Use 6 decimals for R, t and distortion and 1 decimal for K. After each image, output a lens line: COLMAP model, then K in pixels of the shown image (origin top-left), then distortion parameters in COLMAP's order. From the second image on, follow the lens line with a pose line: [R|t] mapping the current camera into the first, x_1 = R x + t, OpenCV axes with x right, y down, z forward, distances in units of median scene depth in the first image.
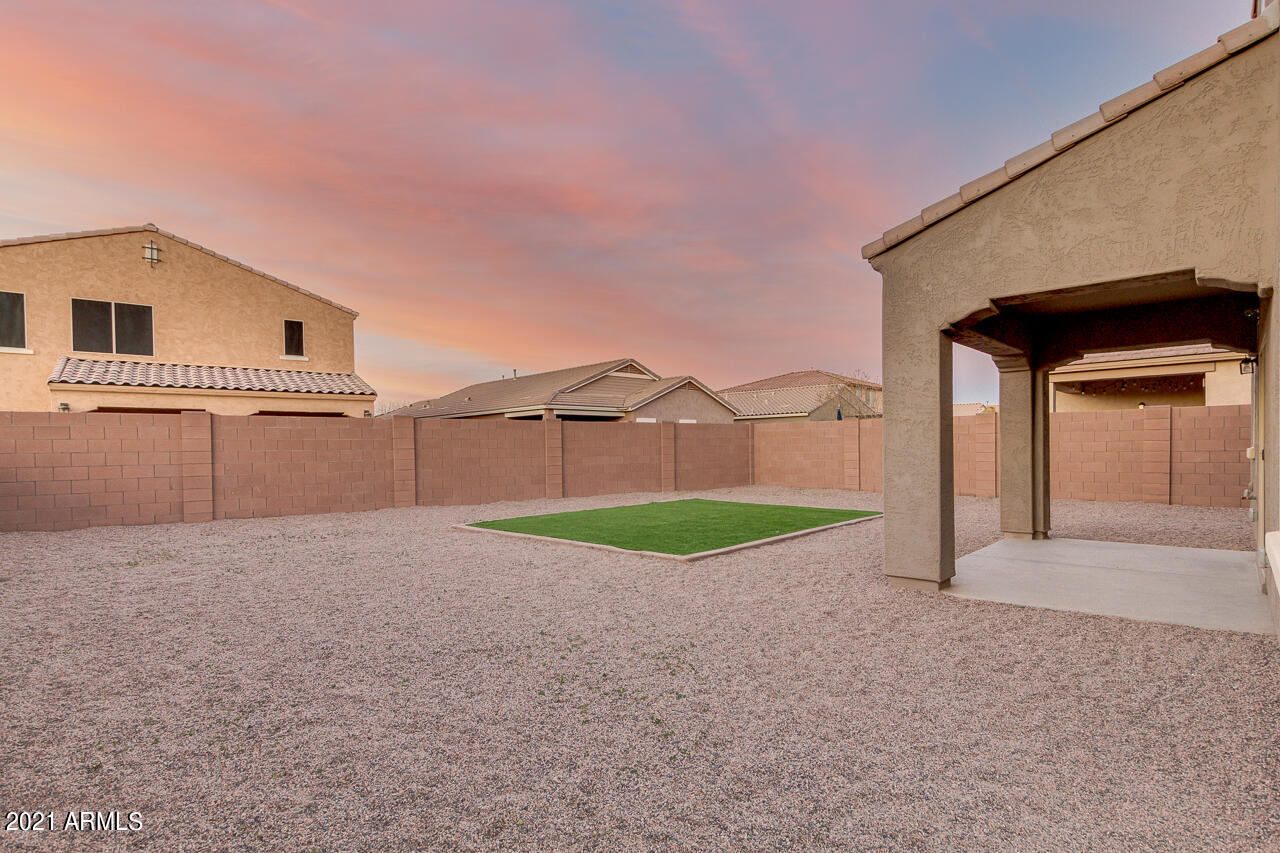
lens RADIAL K [[641.5, 0, 640.4], [0, 641.5, 456.7], [0, 0, 1]] dist [0.029329, -0.014099]
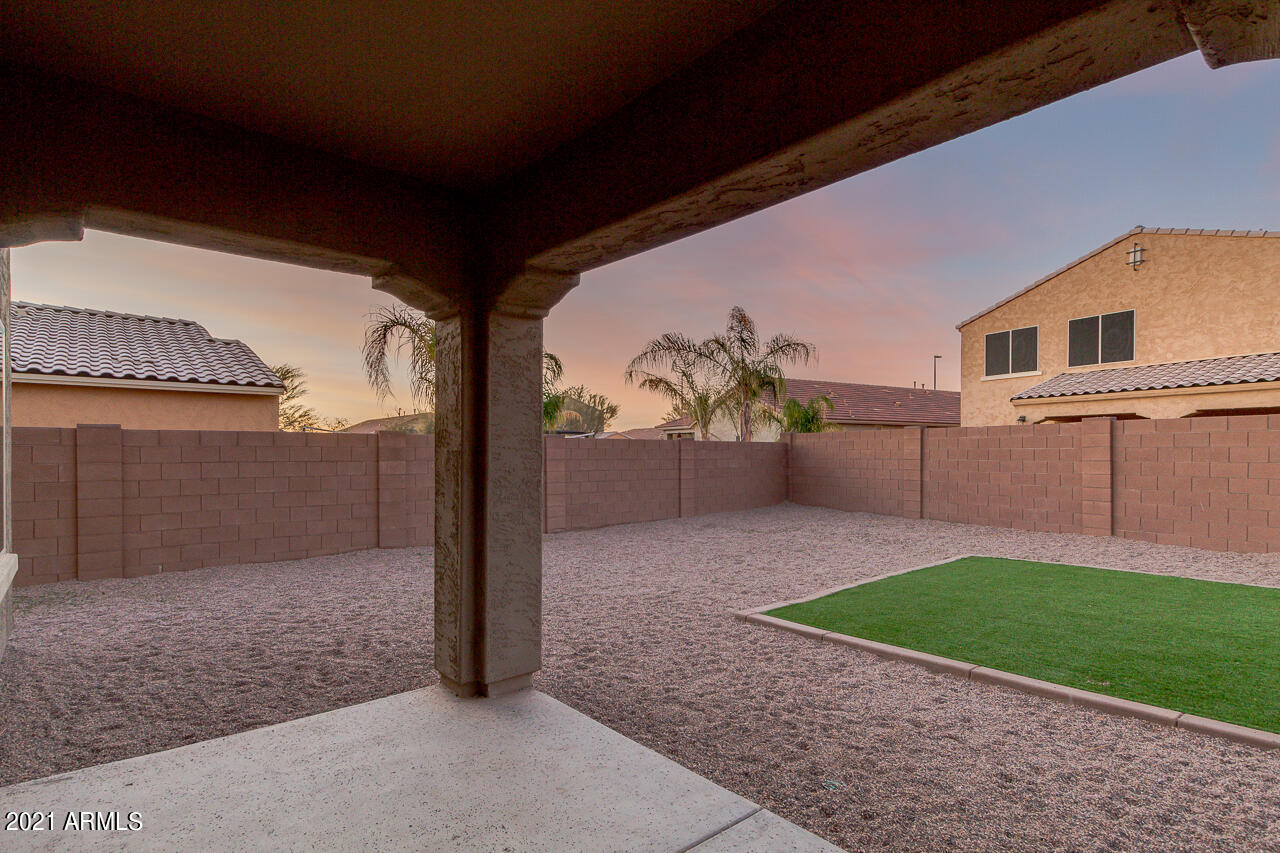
lens RADIAL K [[641.5, 0, 640.4], [0, 641.5, 456.7], [0, 0, 1]] dist [0.029329, -0.014099]
pose [[-0.107158, 0.015429, -0.994122, 0.317926], [-0.011826, 0.999789, 0.016791, -0.015801], [0.994172, 0.013556, -0.106953, 0.362097]]
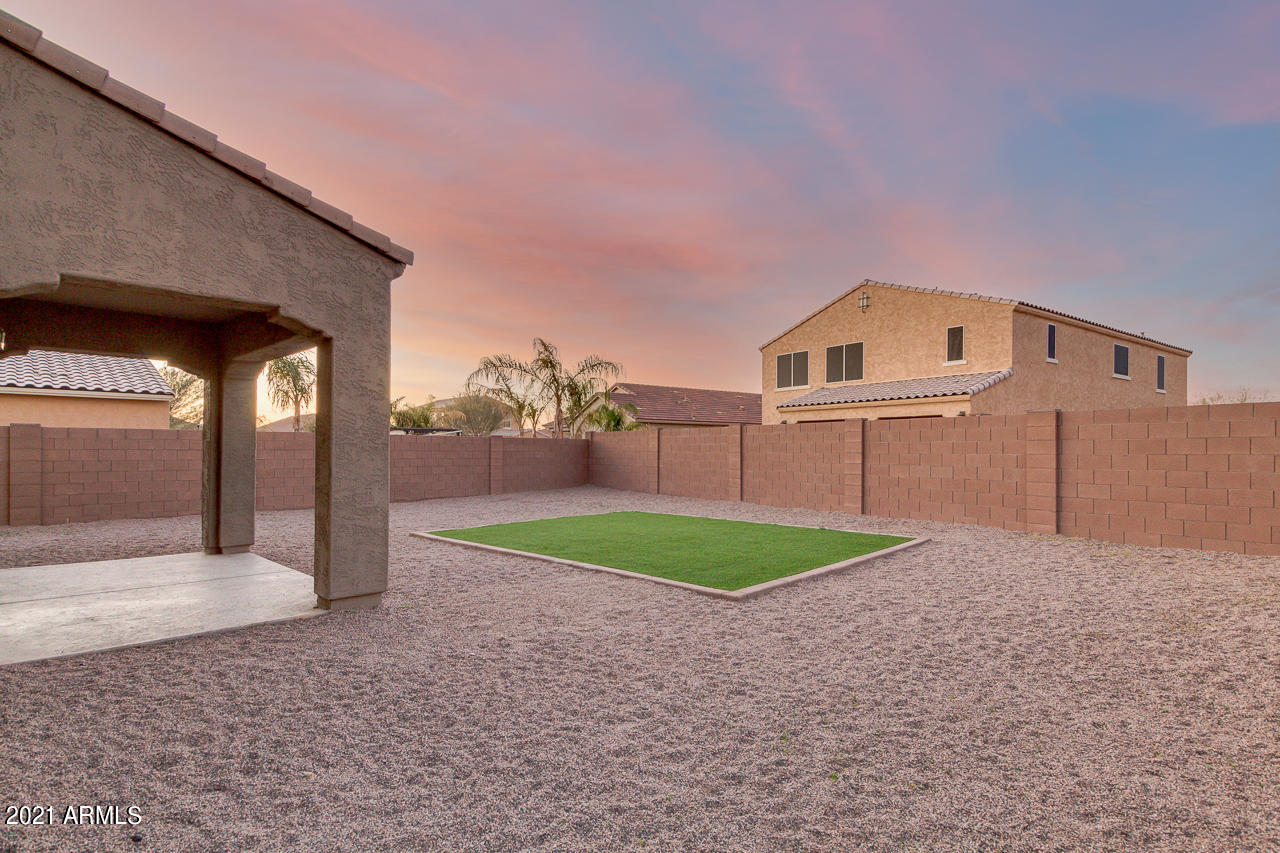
lens RADIAL K [[618.6, 0, 637.0], [0, 618.6, 446.7], [0, 0, 1]] dist [0.024114, -0.012899]
pose [[-0.017706, 0.005546, -0.999828, 0.526762], [-0.017483, 0.999830, 0.005856, -0.017063], [0.999690, 0.017584, -0.017606, 0.566619]]
